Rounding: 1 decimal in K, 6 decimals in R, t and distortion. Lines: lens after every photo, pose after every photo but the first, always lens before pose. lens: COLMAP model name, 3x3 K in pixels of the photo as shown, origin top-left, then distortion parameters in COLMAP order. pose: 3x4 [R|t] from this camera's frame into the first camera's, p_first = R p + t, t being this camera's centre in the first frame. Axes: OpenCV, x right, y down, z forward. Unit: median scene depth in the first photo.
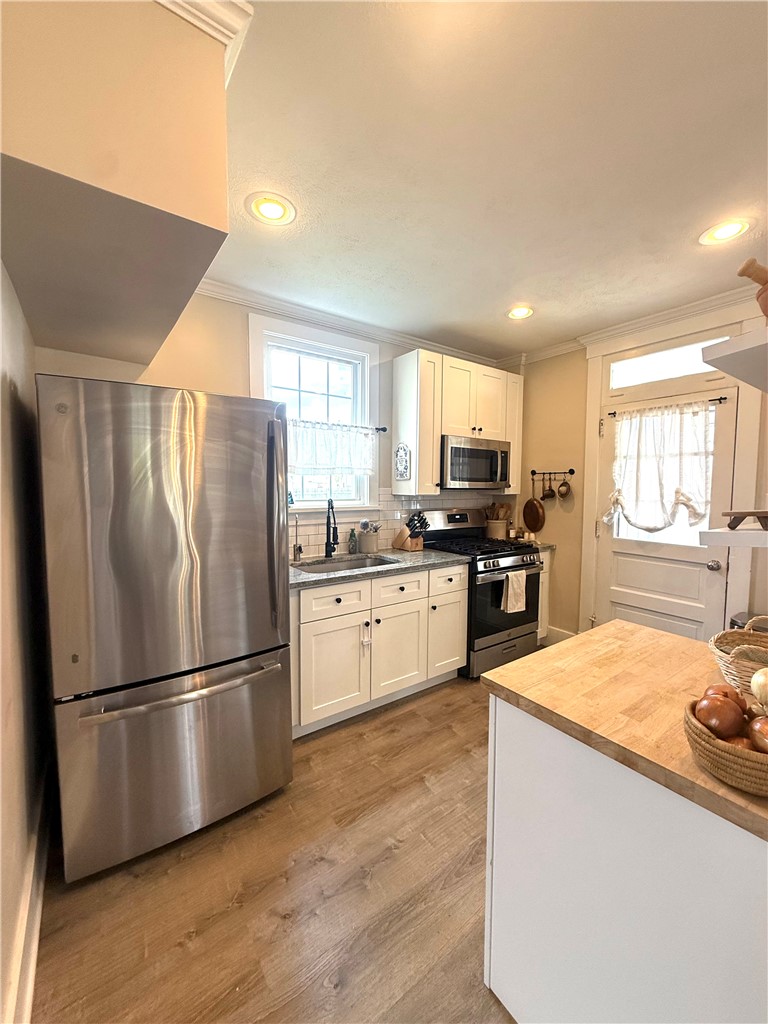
lens RADIAL K [[409.0, 0, 384.0], [0, 409.0, 512.0], [0, 0, 1]] dist [-0.000916, -0.000041]
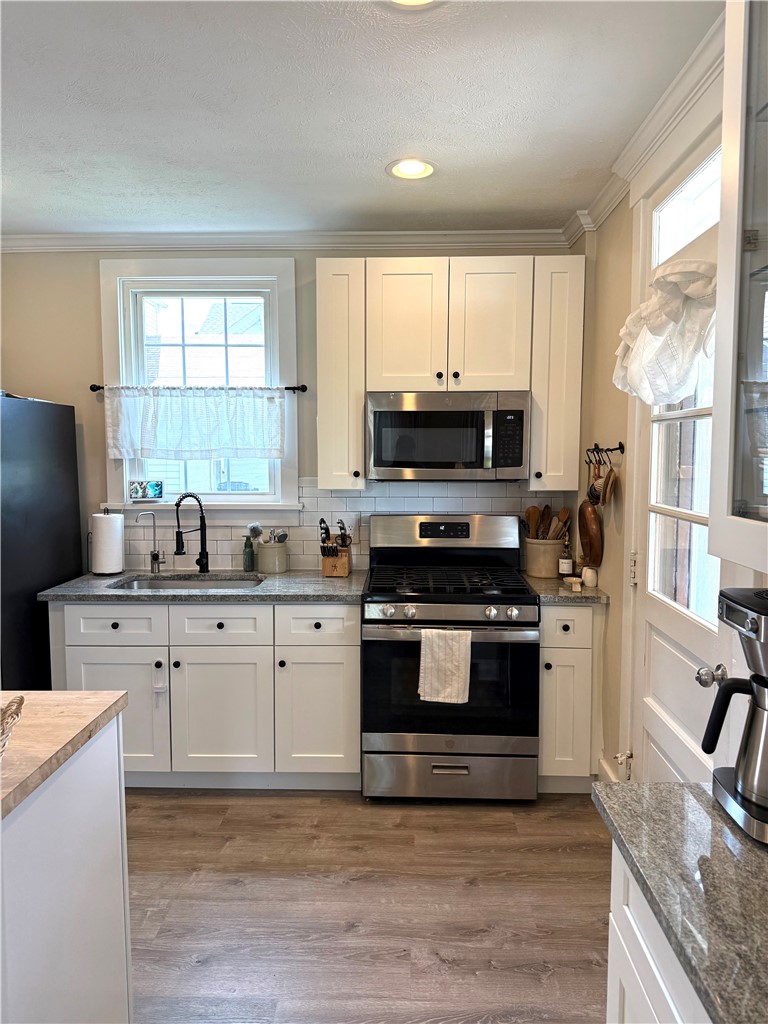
lens RADIAL K [[719.6, 0, 384.0], [0, 719.6, 512.0], [0, 0, 1]] dist [0.110355, -0.226872]
pose [[0.790623, 0.043163, -0.610780, 0.861627], [-0.034045, 0.999068, 0.026534, -0.040069], [0.611356, -0.000184, 0.791356, 0.168573]]
